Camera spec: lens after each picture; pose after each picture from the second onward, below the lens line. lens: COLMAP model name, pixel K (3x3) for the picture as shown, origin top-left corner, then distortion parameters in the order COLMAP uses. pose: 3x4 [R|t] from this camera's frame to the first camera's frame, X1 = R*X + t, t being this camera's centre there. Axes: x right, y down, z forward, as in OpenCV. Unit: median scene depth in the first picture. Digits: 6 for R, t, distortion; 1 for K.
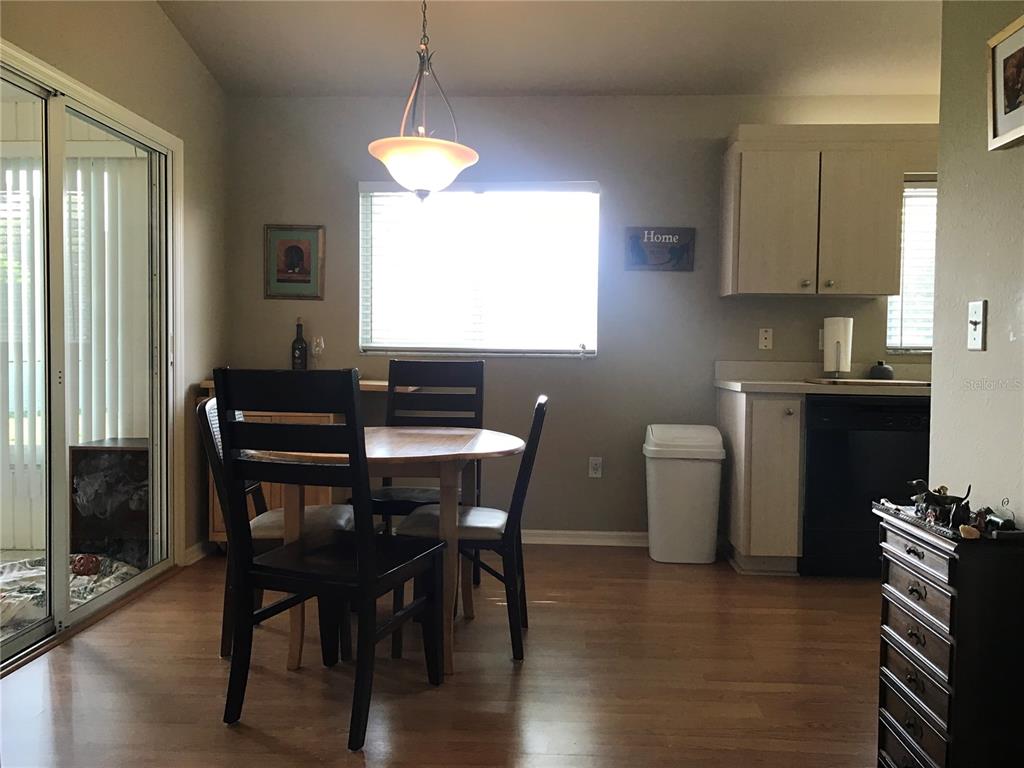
lens RADIAL K [[846.3, 0, 512.0], [0, 846.3, 384.0], [0, 0, 1]] dist [0.017106, -0.016910]
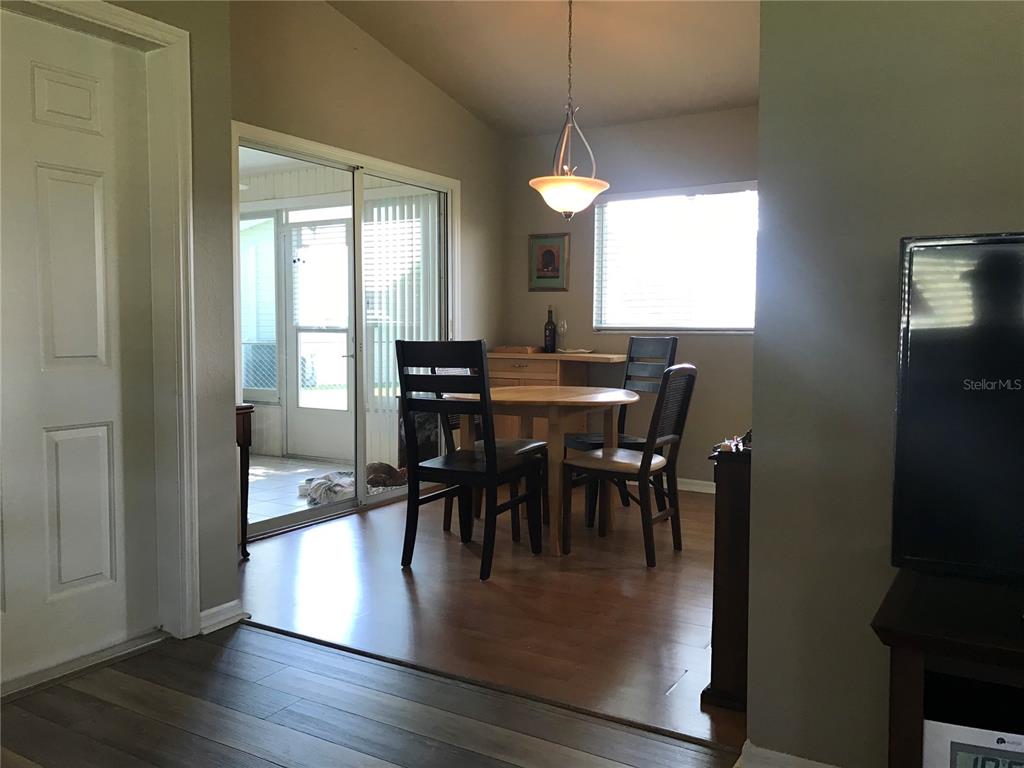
lens RADIAL K [[842.8, 0, 512.0], [0, 842.8, 384.0], [0, 0, 1]] dist [0.091353, -0.133453]
pose [[0.876926, 0.025285, -0.479960, 0.324763], [-0.014715, 0.999560, 0.025771, 0.010614], [0.480400, -0.015537, 0.876912, -0.172015]]
